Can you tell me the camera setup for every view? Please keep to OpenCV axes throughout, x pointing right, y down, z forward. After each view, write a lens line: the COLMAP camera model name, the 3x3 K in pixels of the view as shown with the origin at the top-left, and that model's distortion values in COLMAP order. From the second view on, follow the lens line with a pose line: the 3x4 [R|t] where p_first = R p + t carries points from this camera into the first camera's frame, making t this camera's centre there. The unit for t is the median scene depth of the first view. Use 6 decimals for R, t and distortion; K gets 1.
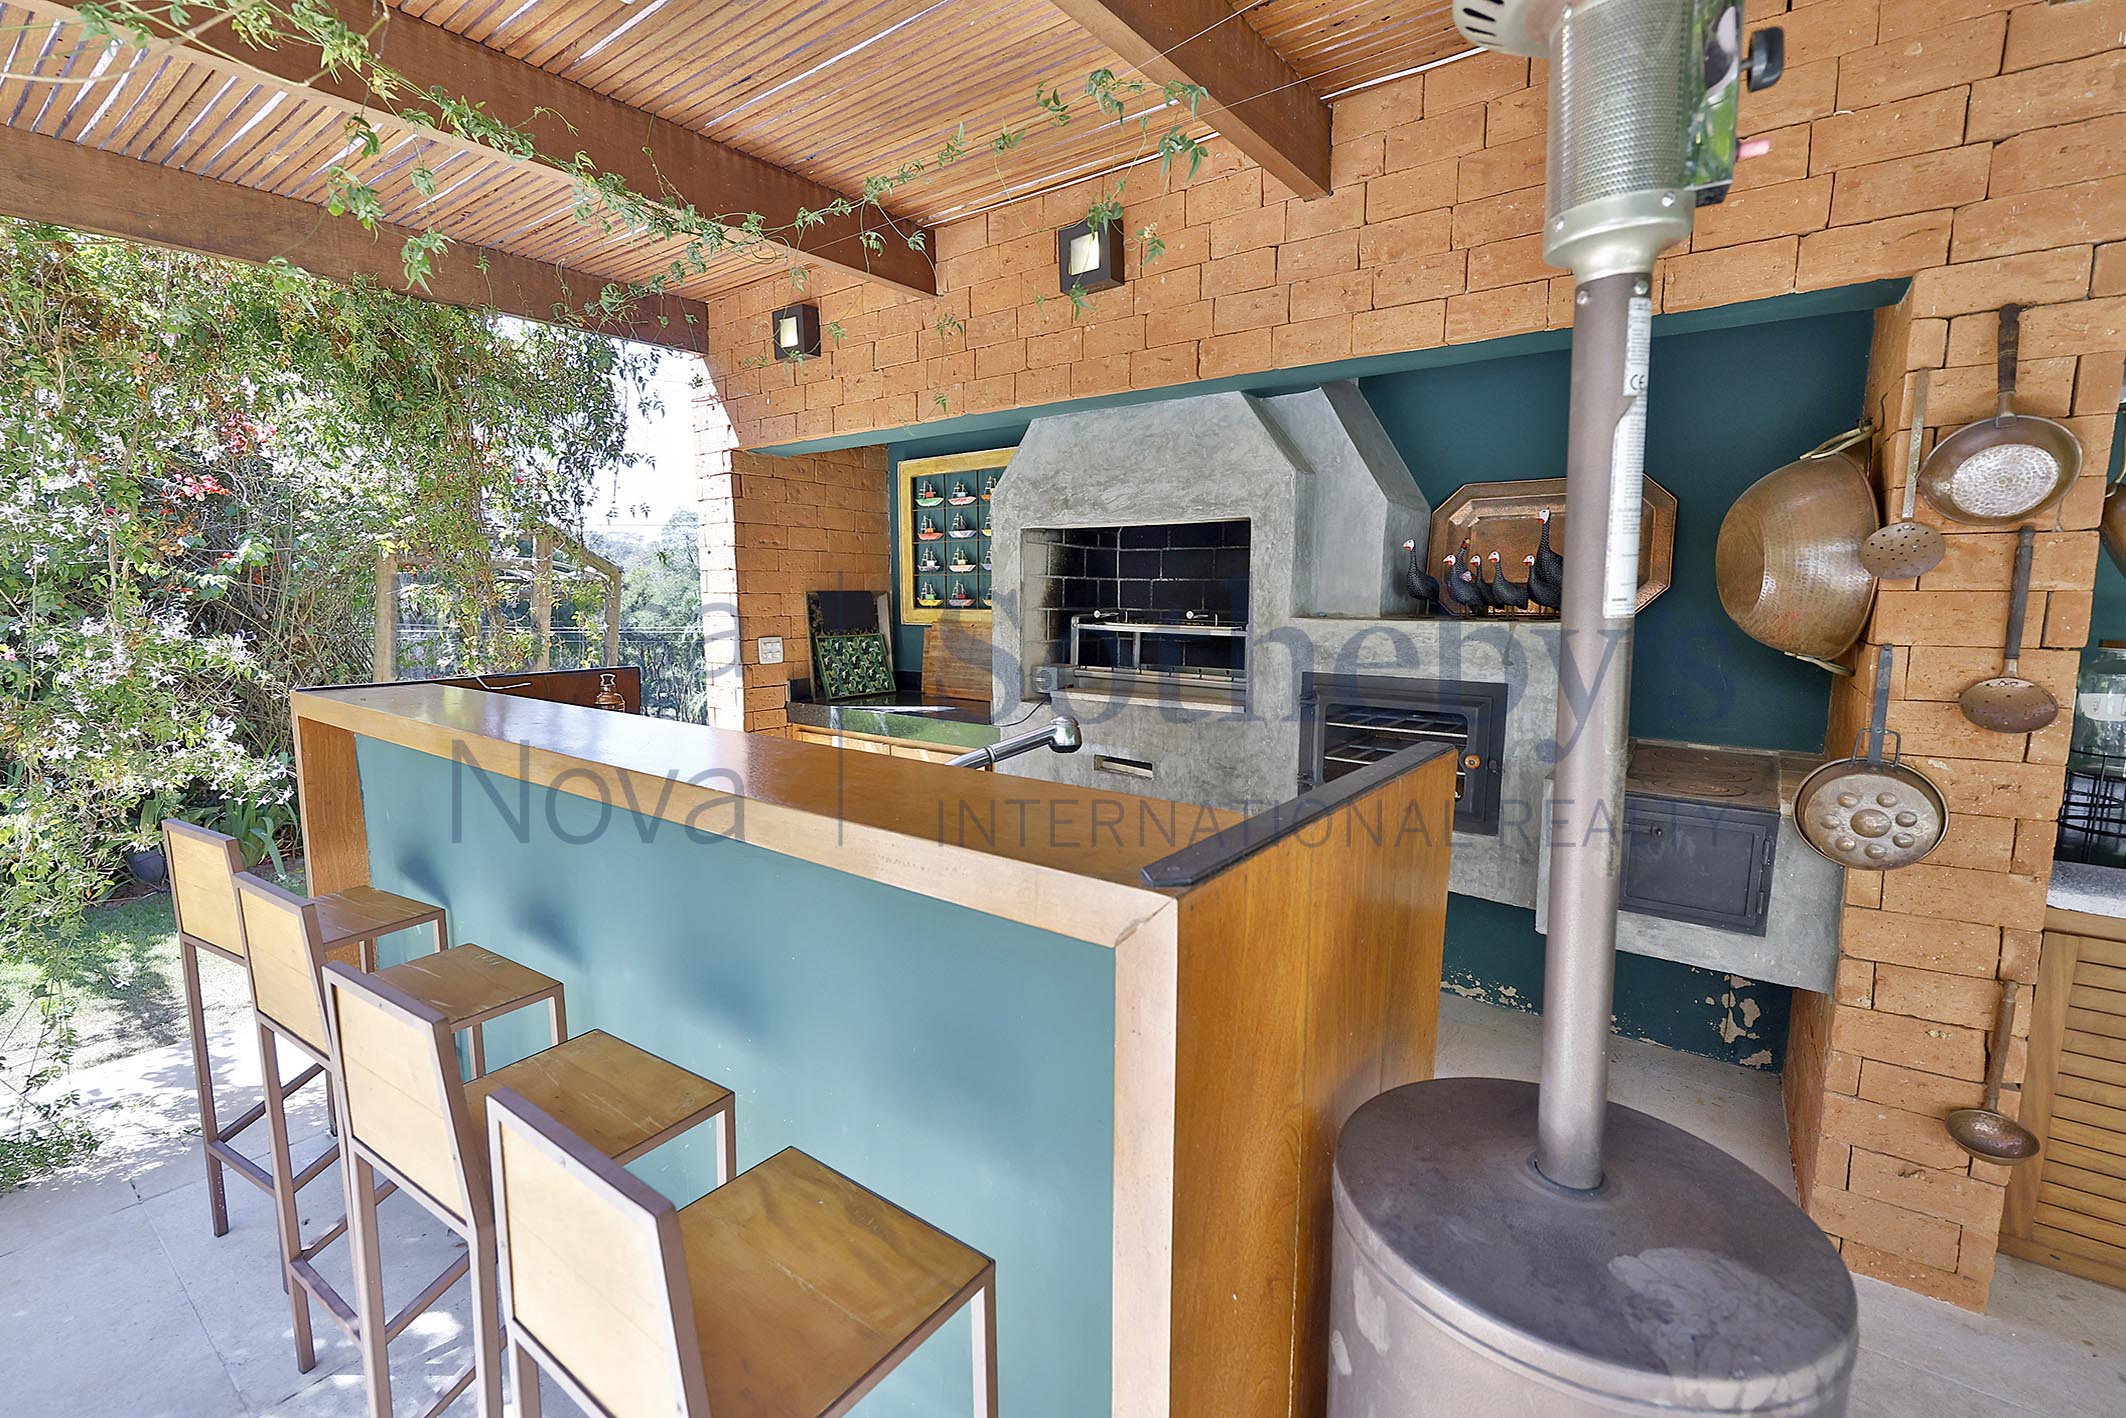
lens RADIAL K [[908.0, 0, 1062.7], [0, 908.0, 704.9], [0, 0, 1]] dist [-0.000138, -0.000673]
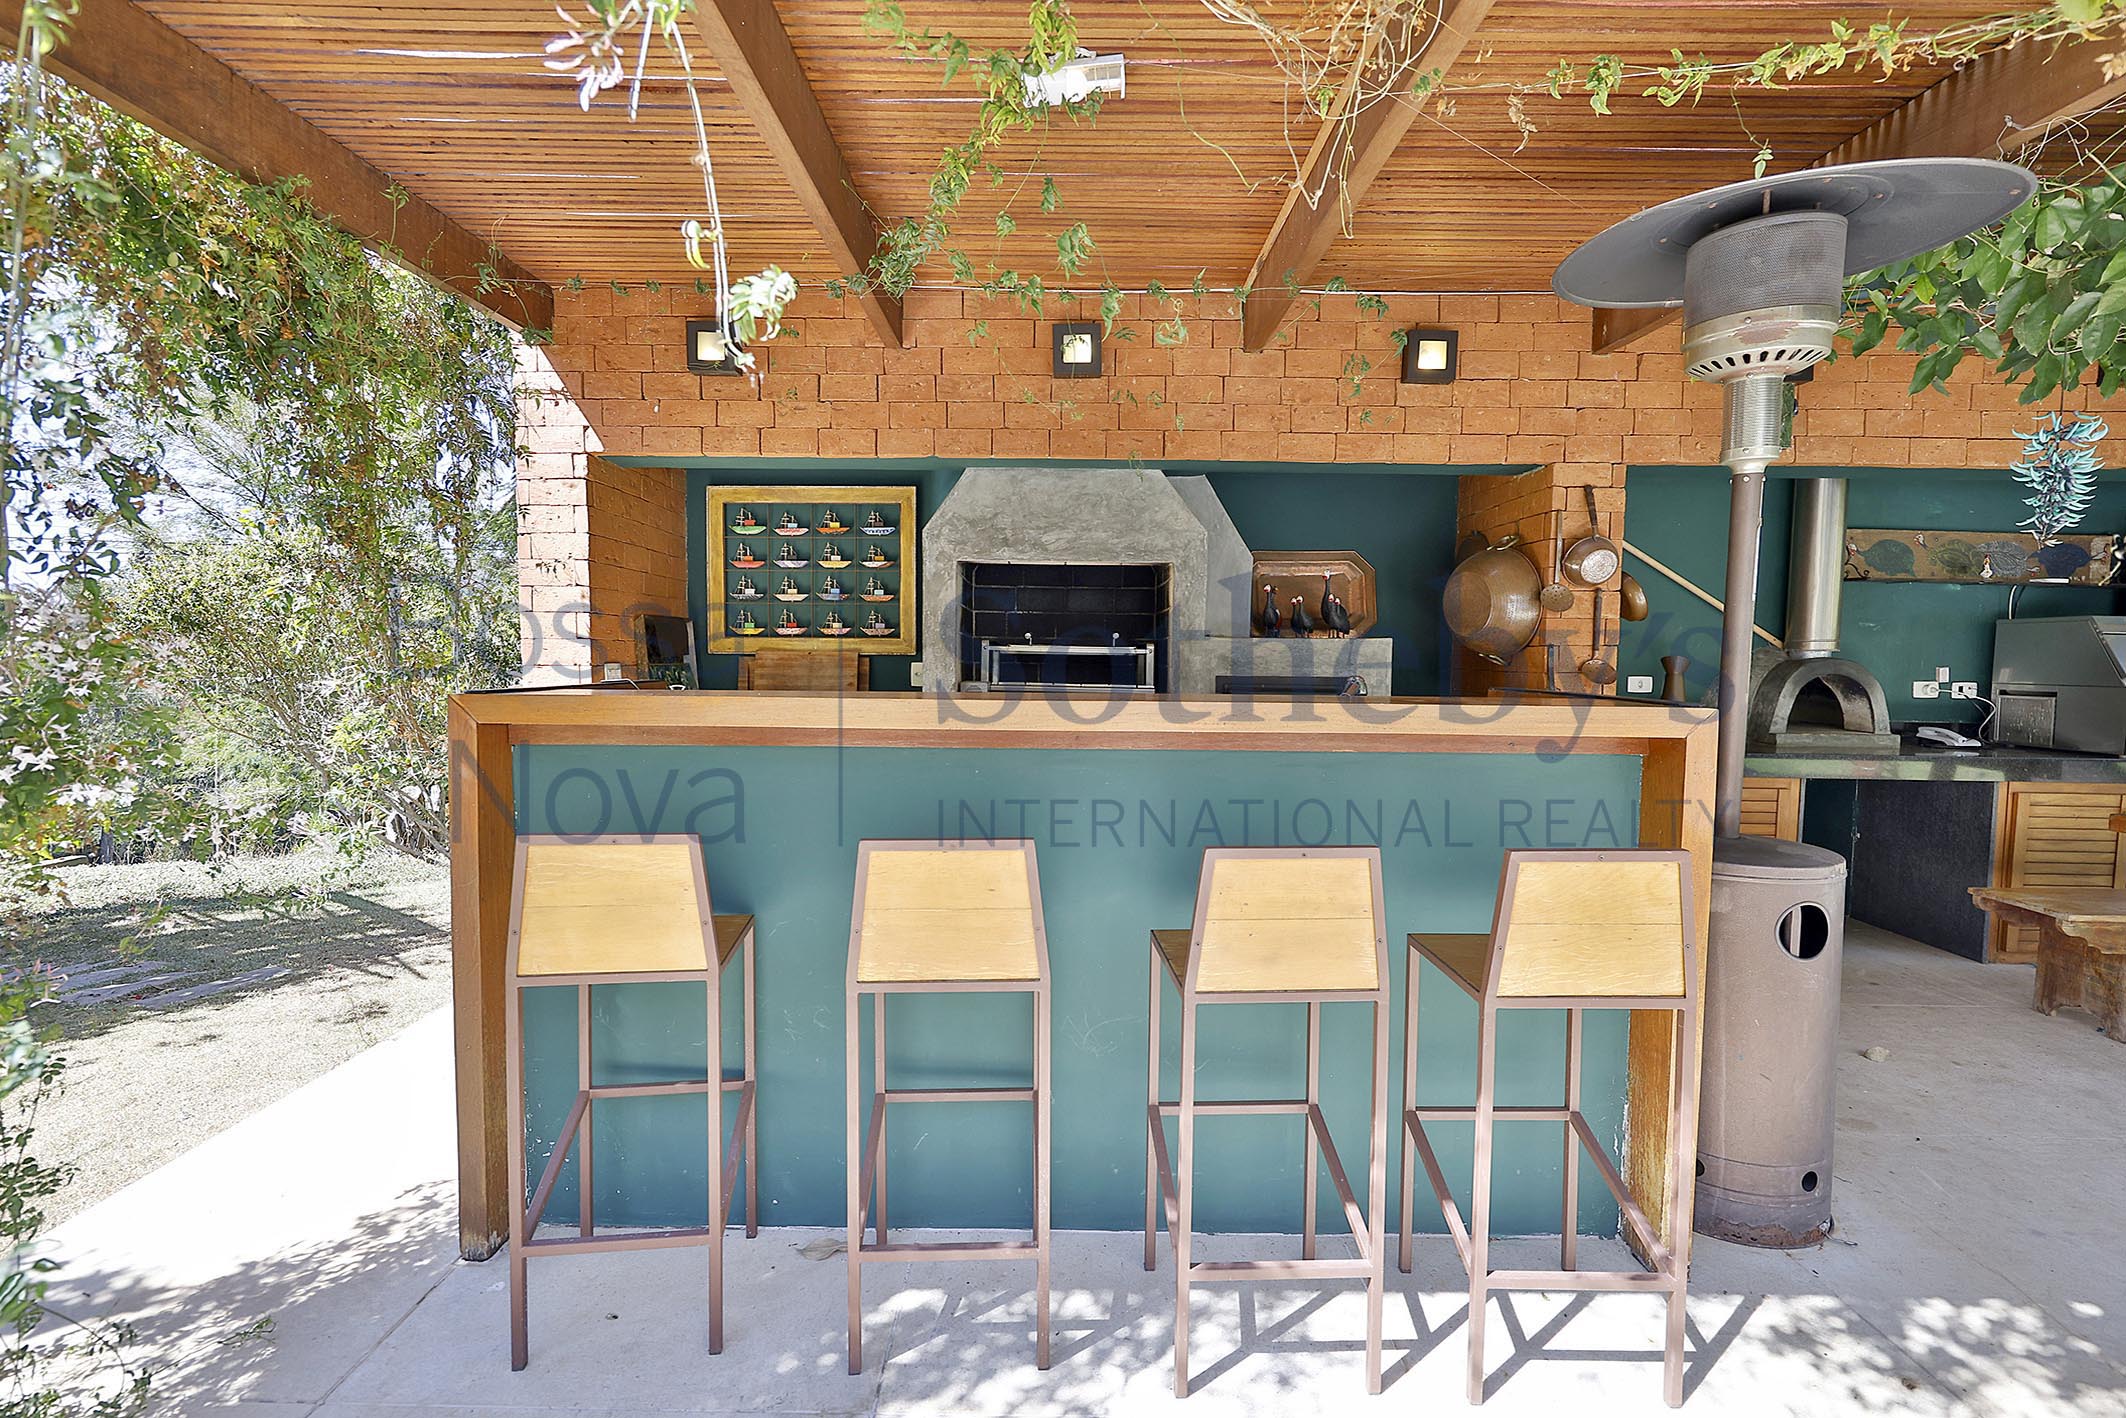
lens RADIAL K [[908.0, 0, 1062.4], [0, 908.0, 702.9], [0, 0, 1]] dist [-0.000138, -0.000673]
pose [[0.806781, -0.022604, 0.590417, -0.683189], [0.065087, 0.996586, -0.050785, 0.054910], [-0.587254, 0.079401, 0.805499, 0.024413]]
